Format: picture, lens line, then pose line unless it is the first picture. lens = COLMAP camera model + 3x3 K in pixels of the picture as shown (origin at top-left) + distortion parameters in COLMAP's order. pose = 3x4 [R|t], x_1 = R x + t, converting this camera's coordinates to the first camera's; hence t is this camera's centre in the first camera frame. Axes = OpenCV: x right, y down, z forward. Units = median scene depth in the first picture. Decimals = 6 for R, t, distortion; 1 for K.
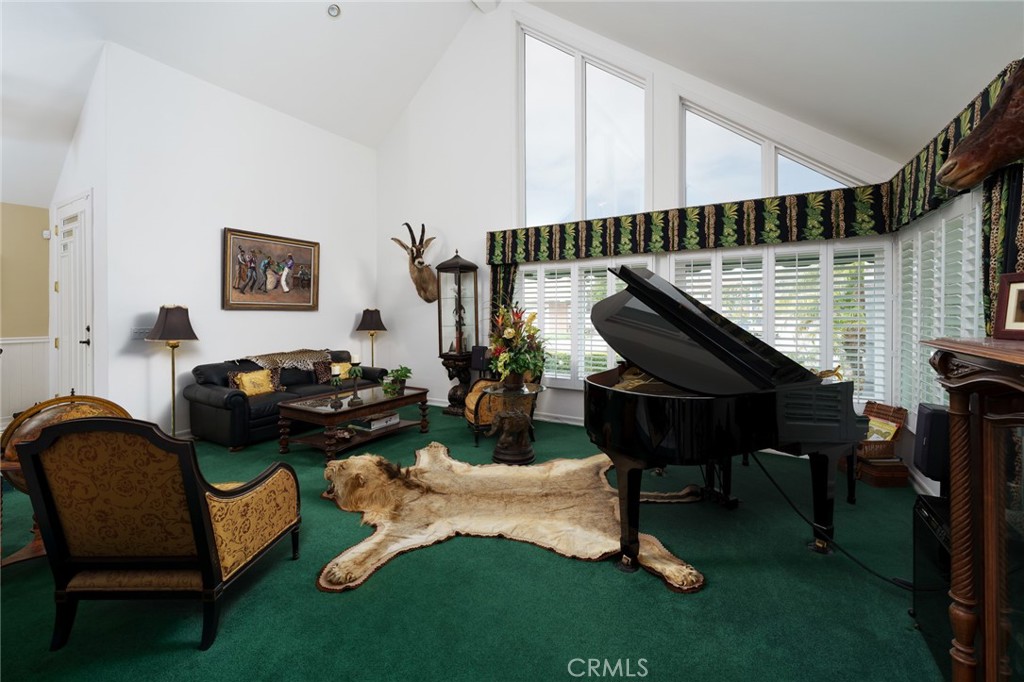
lens RADIAL K [[420.4, 0, 520.7], [0, 420.4, 316.1], [0, 0, 1]] dist [0.001849, 0.000290]
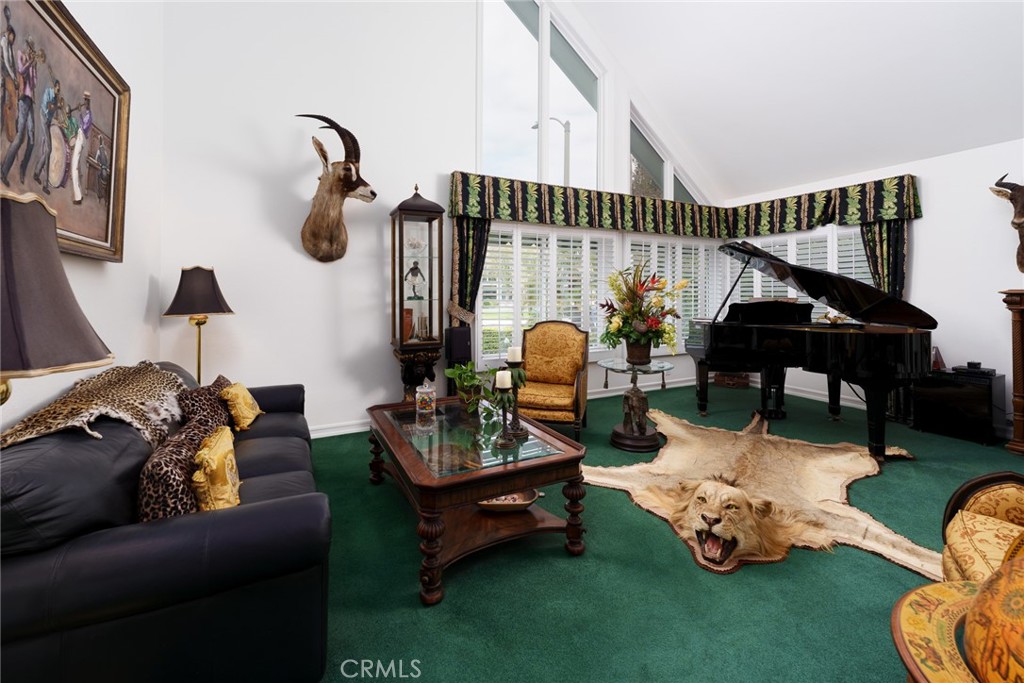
lens RADIAL K [[420.4, 0, 522.9], [0, 420.4, 294.6], [0, 0, 1]] dist [0.001849, 0.000290]
pose [[0.536446, 0.001447, 0.843933, -0.687617], [-0.004756, 0.999988, 0.001308, 0.015335], [-0.843921, -0.004716, 0.536447, 0.550638]]
